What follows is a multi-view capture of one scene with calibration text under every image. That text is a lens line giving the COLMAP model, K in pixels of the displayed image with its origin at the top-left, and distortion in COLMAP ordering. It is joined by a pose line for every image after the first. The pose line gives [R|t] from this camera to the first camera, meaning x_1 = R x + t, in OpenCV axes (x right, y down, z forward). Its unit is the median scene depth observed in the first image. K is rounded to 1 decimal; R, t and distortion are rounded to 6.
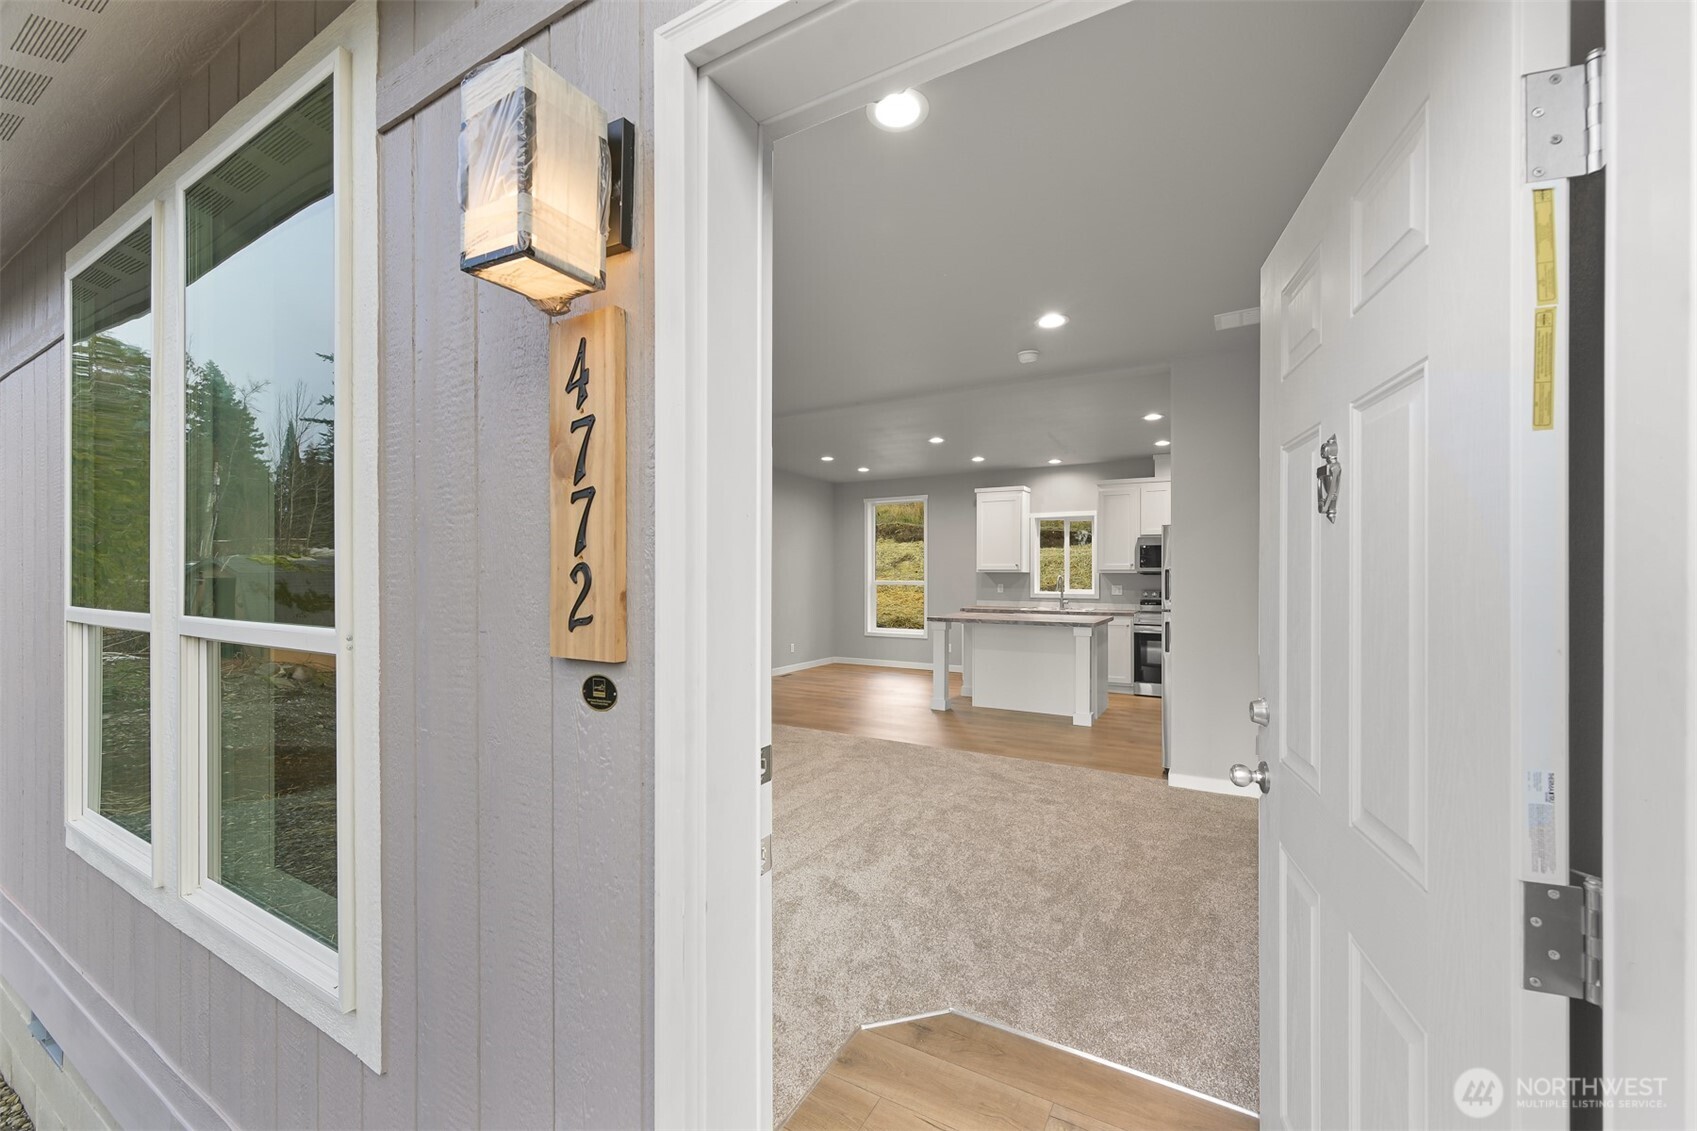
lens RADIAL K [[686.0, 0, 850.1], [0, 686.0, 561.9], [0, 0, 1]] dist [0.000564, -0.002012]
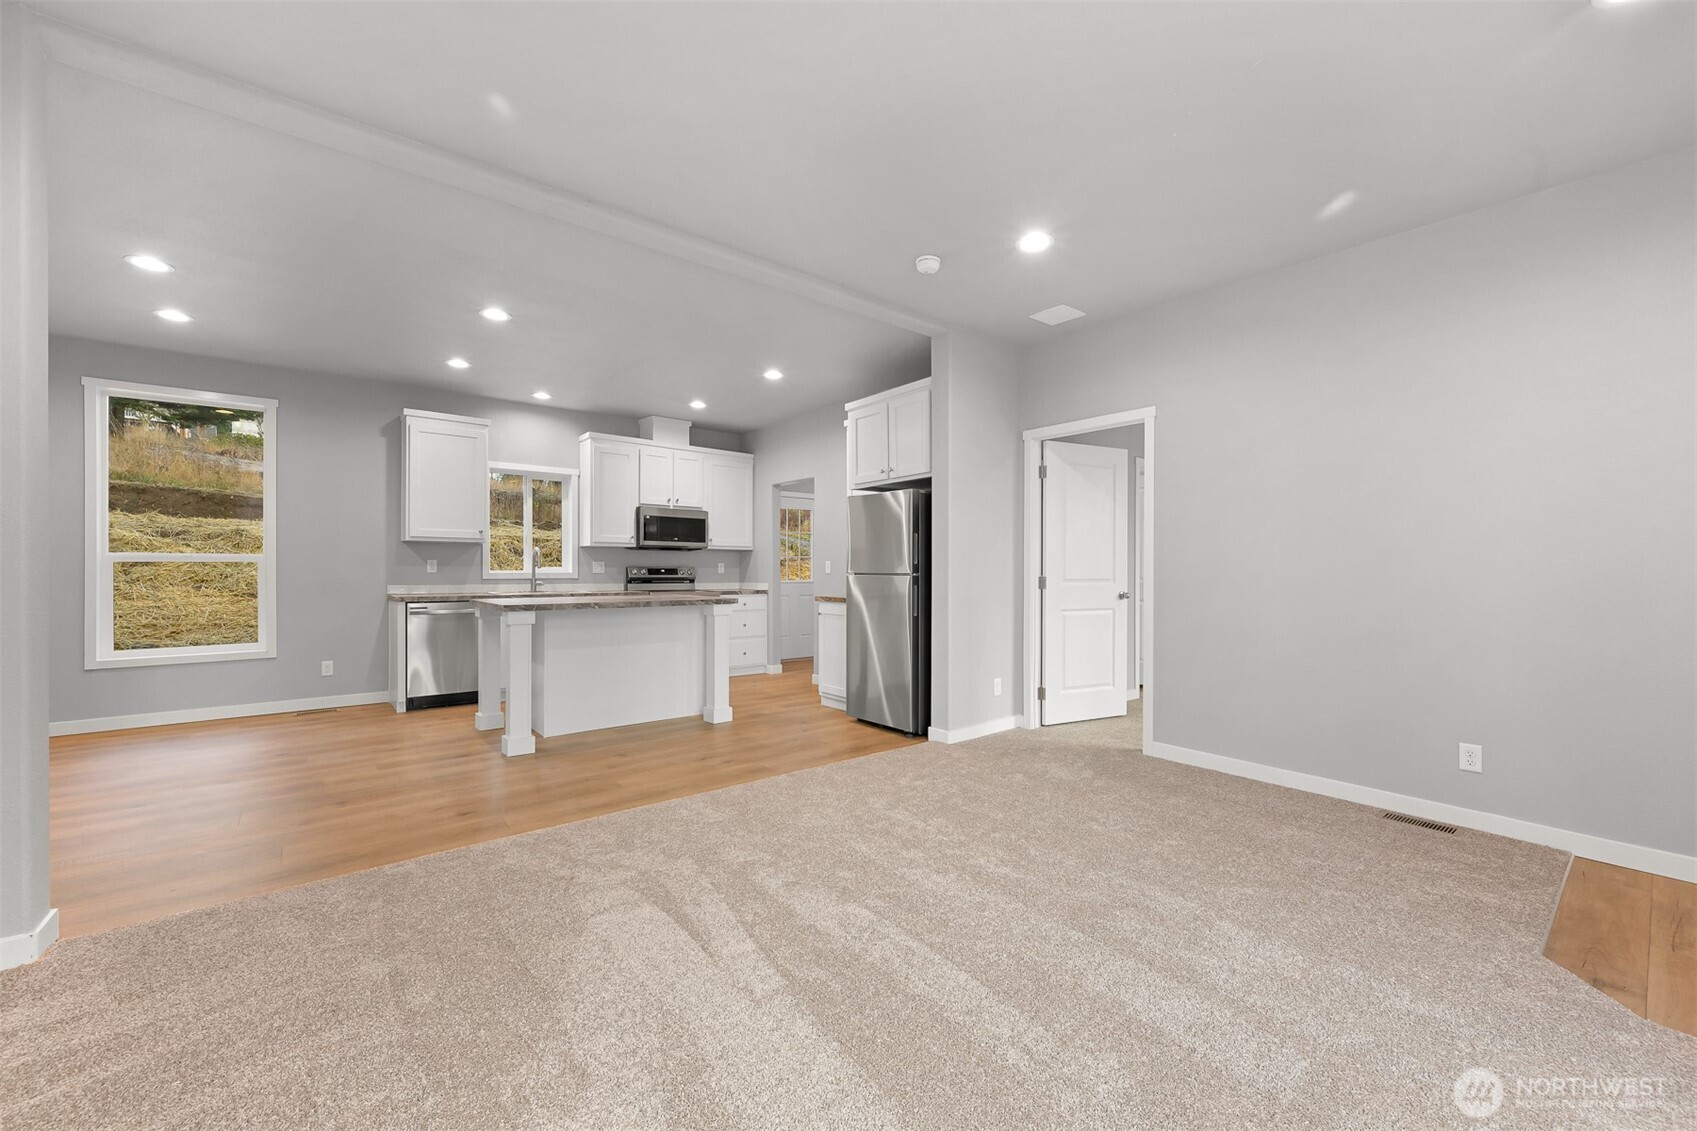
lens RADIAL K [[686.0, 0, 853.3], [0, 686.0, 559.2], [0, 0, 1]] dist [0.000564, -0.002012]
pose [[0.348736, 0.013019, 0.937131, -0.360211], [-0.015700, 0.999844, -0.008047, 0.041836], [-0.937089, -0.011907, 0.348886, 0.523587]]
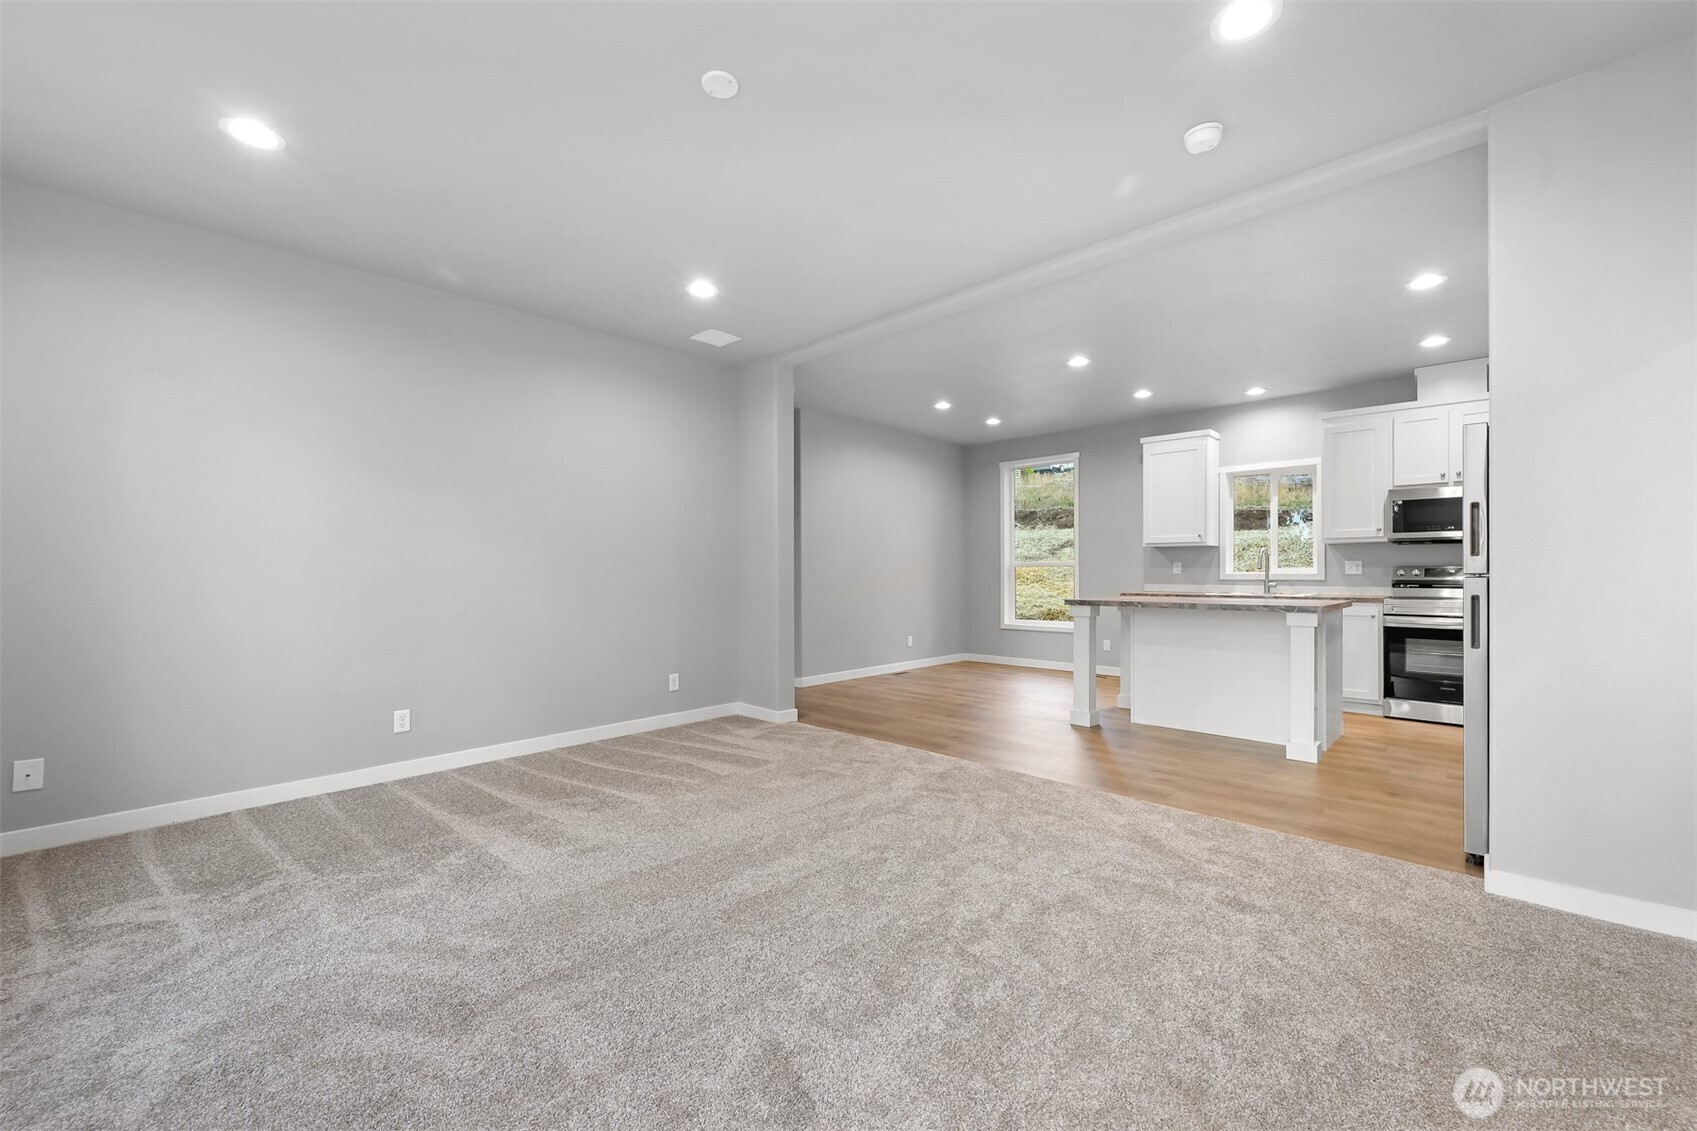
lens RADIAL K [[686.0, 0, 857.5], [0, 686.0, 568.9], [0, 0, 1]] dist [0.000564, -0.002012]
pose [[0.971798, -0.004989, -0.235762, 0.072767], [0.007306, 0.999933, 0.008959, 0.040900], [0.235702, -0.010429, 0.971769, 0.238315]]
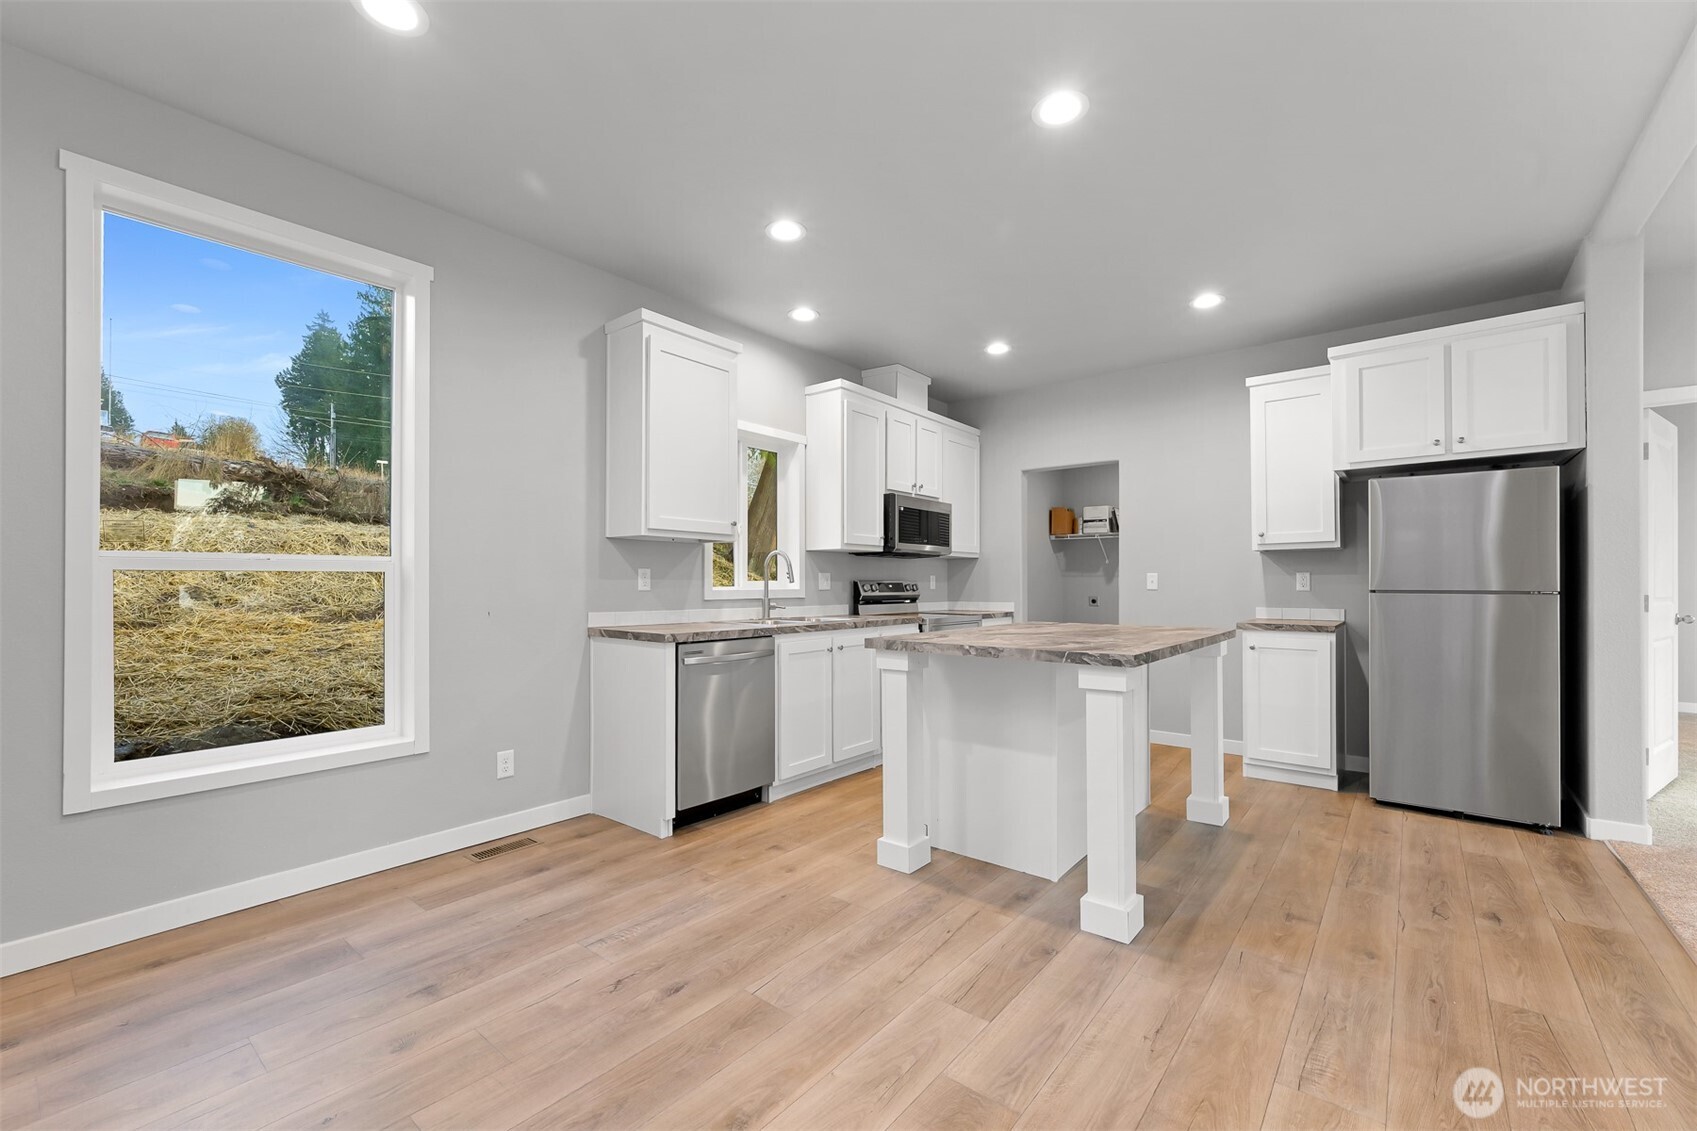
lens RADIAL K [[686.0, 0, 840.4], [0, 686.0, 579.1], [0, 0, 1]] dist [0.000564, -0.002012]
pose [[0.160347, 0.007031, 0.987036, -0.221851], [-0.013954, 0.999891, -0.004856, 0.052690], [-0.986962, -0.012994, 0.160428, 1.124039]]
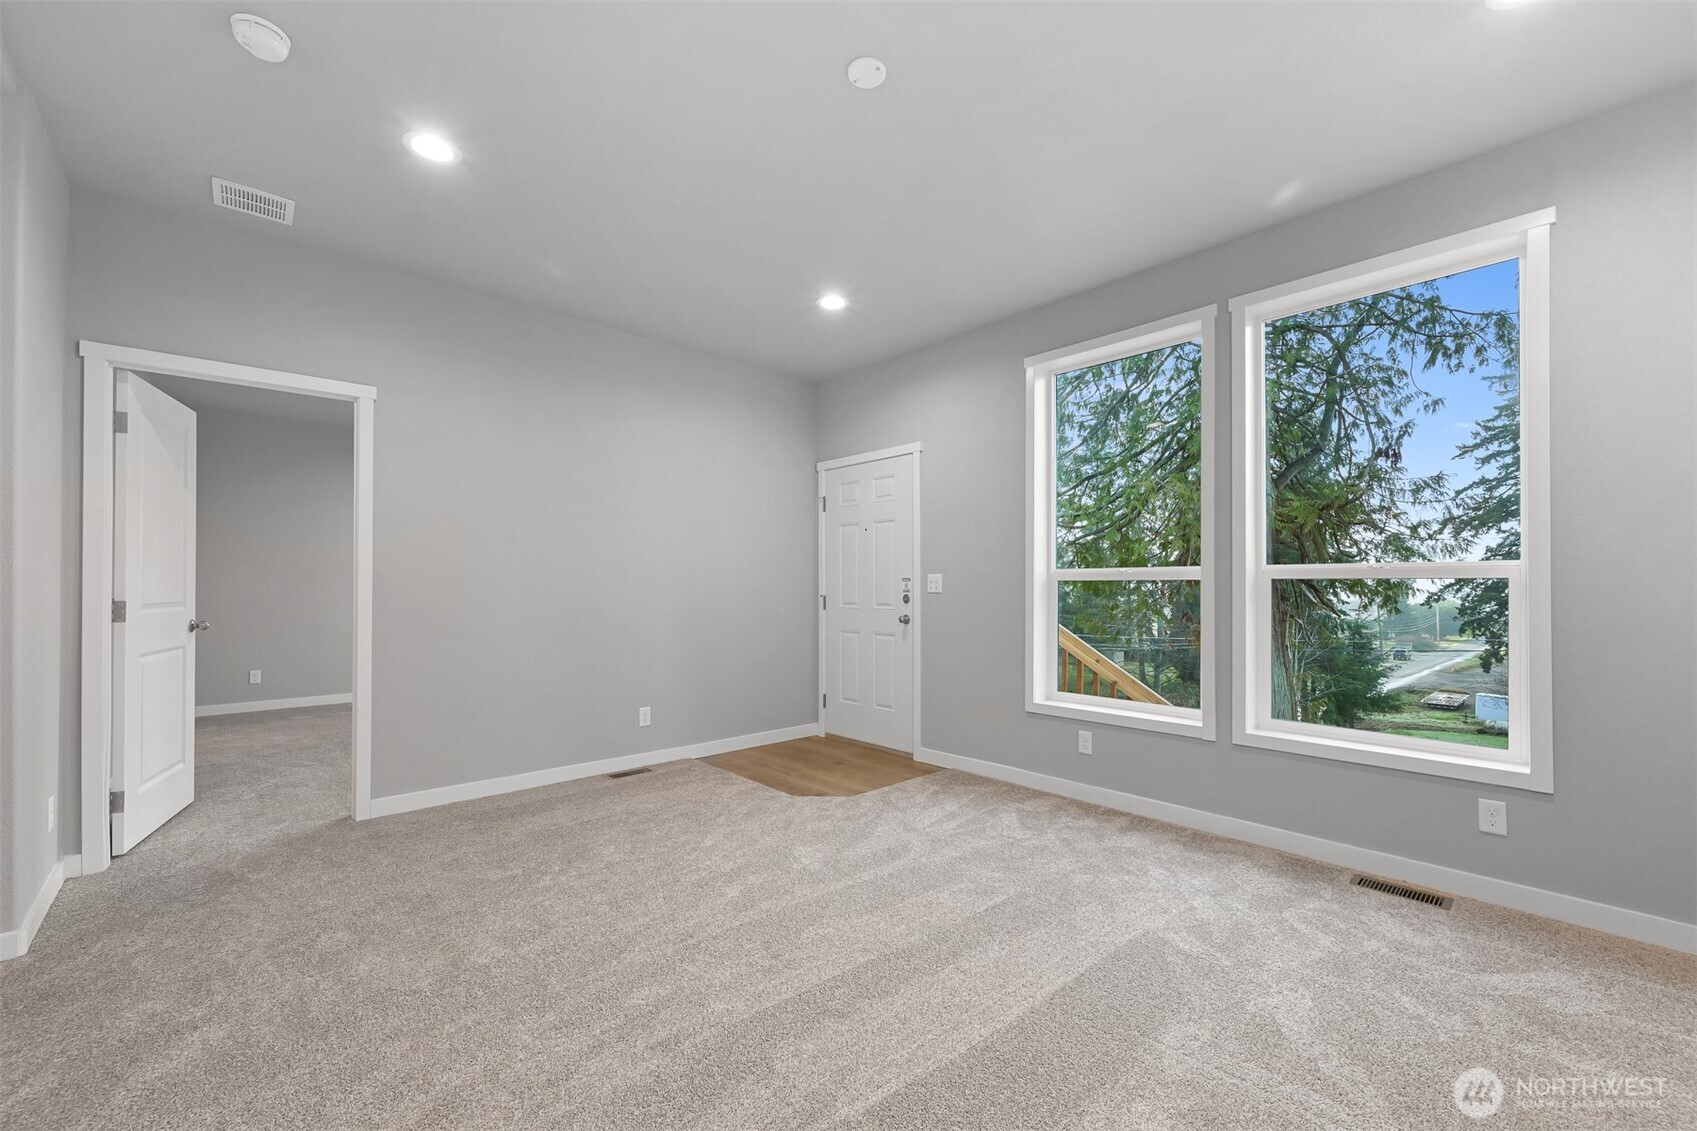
lens RADIAL K [[686.0, 0, 854.3], [0, 686.0, 582.7], [0, 0, 1]] dist [0.000564, -0.002012]
pose [[-0.959629, 0.007159, 0.281176, -0.157906], [0.002221, 0.999838, -0.017878, 0.049899], [-0.281259, -0.016531, -0.959490, 0.867900]]
